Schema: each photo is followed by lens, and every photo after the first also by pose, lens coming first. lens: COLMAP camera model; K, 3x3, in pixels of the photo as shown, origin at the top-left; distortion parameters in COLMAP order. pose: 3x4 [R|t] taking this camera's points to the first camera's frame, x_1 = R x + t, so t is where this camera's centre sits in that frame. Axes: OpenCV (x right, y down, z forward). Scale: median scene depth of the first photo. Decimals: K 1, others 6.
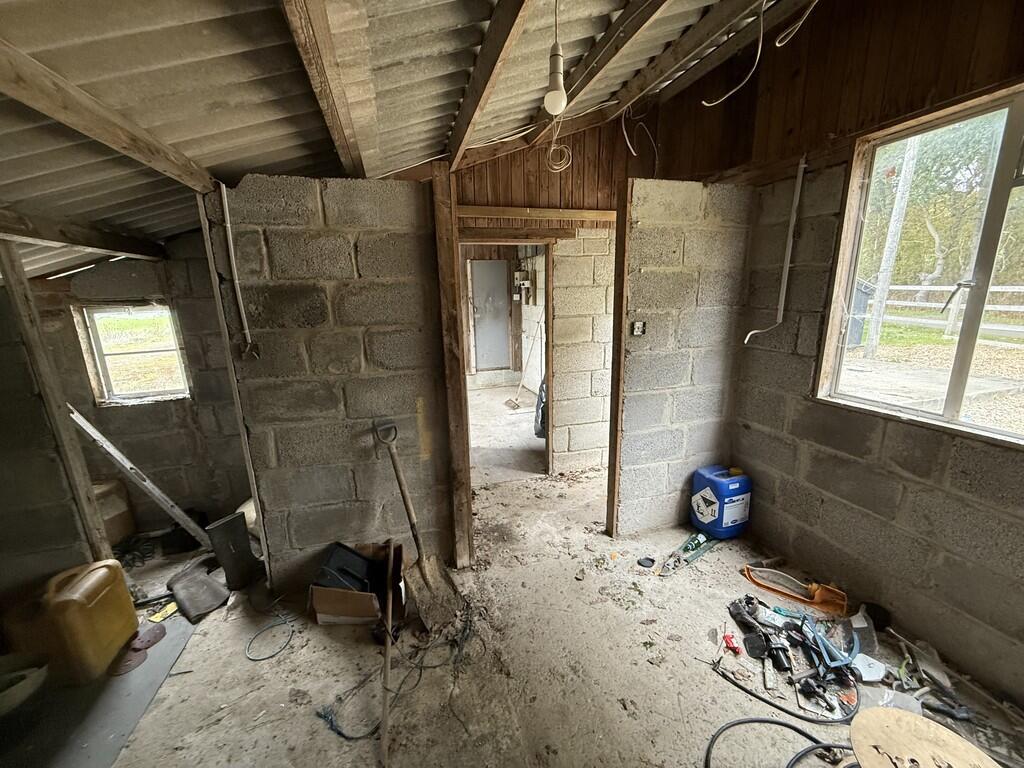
lens RADIAL K [[402.7, 0, 513.9], [0, 402.7, 384.9], [0, 0, 1]] dist [-0.001986, -0.000521]
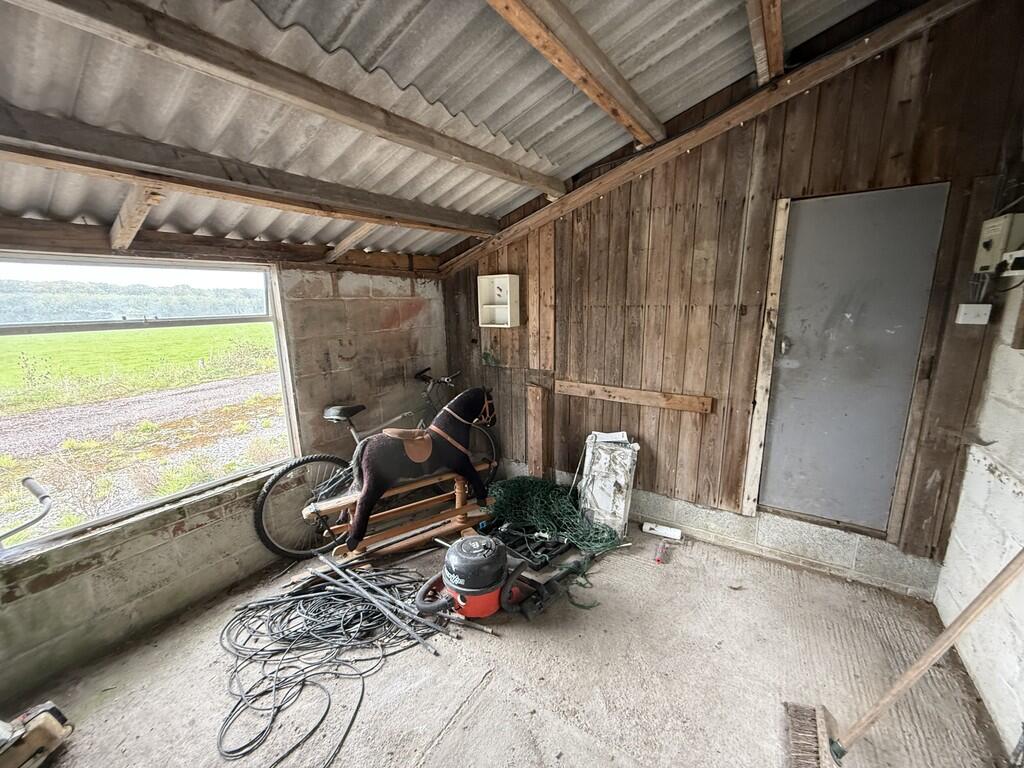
lens RADIAL K [[402.7, 0, 508.4], [0, 402.7, 381.0], [0, 0, 1]] dist [-0.001986, -0.000521]
pose [[0.652012, 0.165326, -0.739965, 0.009915], [-0.177680, 0.982079, 0.062859, -0.134963], [0.737096, 0.090492, 0.669702, 0.589779]]
